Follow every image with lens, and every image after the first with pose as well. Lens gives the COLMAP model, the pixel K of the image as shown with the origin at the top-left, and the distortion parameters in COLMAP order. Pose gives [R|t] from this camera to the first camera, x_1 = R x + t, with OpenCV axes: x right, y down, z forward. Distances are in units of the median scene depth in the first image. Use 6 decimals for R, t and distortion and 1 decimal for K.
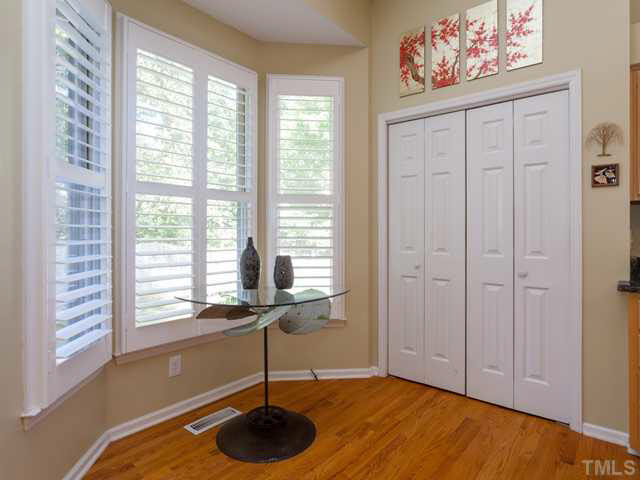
lens RADIAL K [[362.1, 0, 318.3], [0, 362.1, 234.7], [0, 0, 1]] dist [-0.001972, -0.001150]
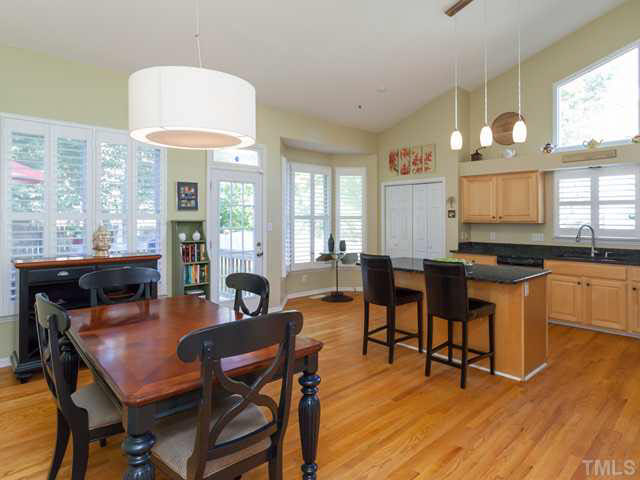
lens RADIAL K [[374.6, 0, 321.9], [0, 374.6, 215.7], [0, 0, 1]] dist [-0.001813, 0.000586]
pose [[0.992068, -0.001207, -0.125700, 0.104584], [-0.000304, 0.999928, -0.011997, -0.092283], [0.125705, 0.011940, 0.991996, -1.787155]]
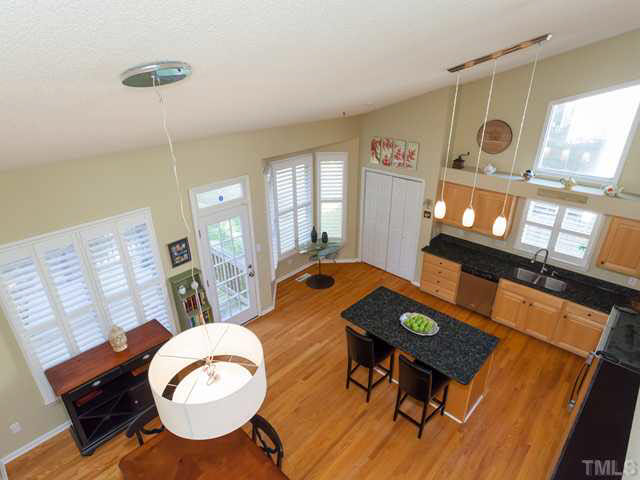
lens RADIAL K [[362.1, 0, 318.3], [0, 362.1, 234.7], [0, 0, 1]] dist [-0.001972, -0.001150]
pose [[0.998149, 0.016743, -0.058459, 0.028233], [0.009173, 0.908890, 0.416936, -1.092108], [0.060114, -0.416701, 0.907054, -1.637217]]
